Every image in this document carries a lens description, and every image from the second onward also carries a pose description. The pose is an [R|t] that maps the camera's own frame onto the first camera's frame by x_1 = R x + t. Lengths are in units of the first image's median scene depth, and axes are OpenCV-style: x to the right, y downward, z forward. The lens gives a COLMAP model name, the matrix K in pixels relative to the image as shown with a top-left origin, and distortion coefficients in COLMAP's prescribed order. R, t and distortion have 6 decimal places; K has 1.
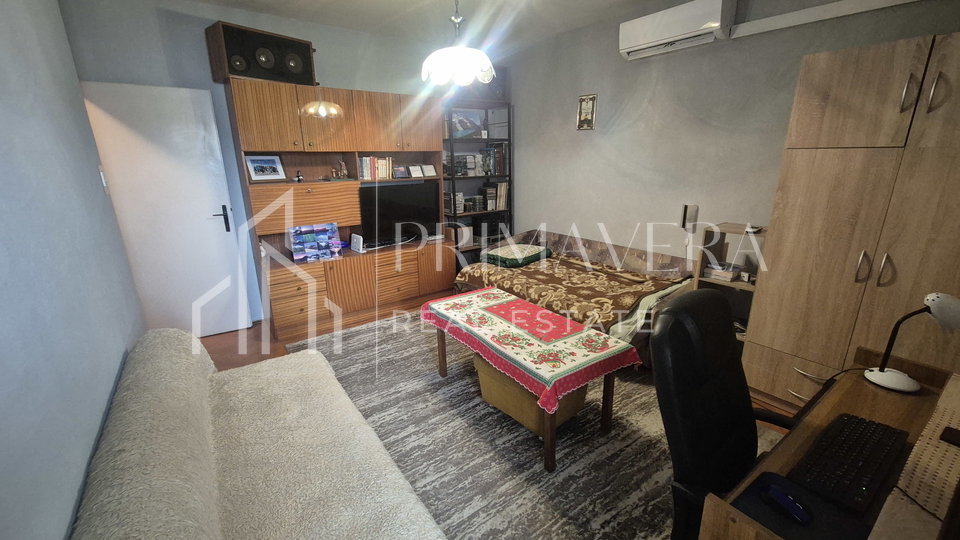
lens RADIAL K [[393.6, 0, 482.2], [0, 393.6, 269.0], [0, 0, 1]] dist [-0.000261, -0.000072]
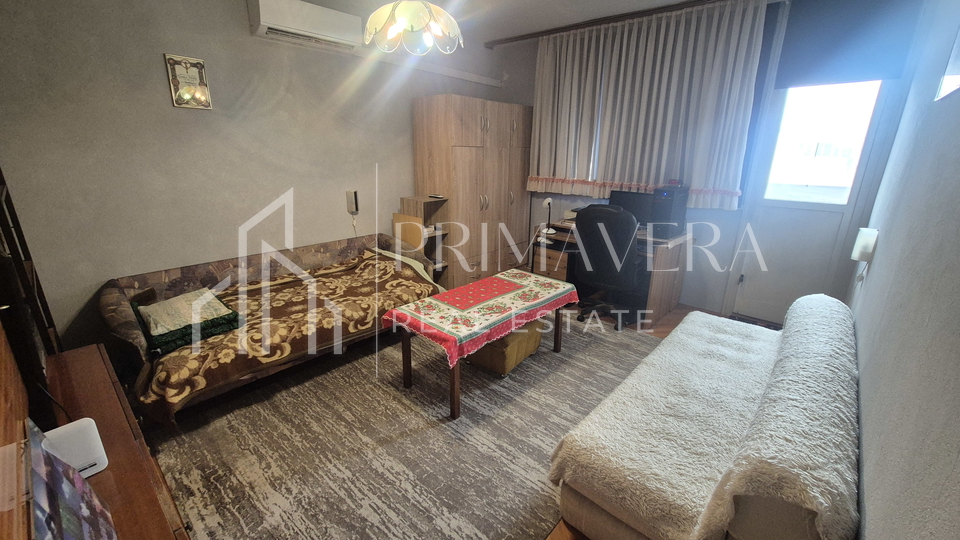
lens RADIAL K [[393.6, 0, 482.2], [0, 393.6, 269.0], [0, 0, 1]] dist [-0.000261, -0.000072]
pose [[-0.209252, -0.278972, 0.937224, -0.833360], [0.259399, 0.908269, 0.328268, -0.277062], [-0.942829, 0.311806, -0.117692, 0.995169]]
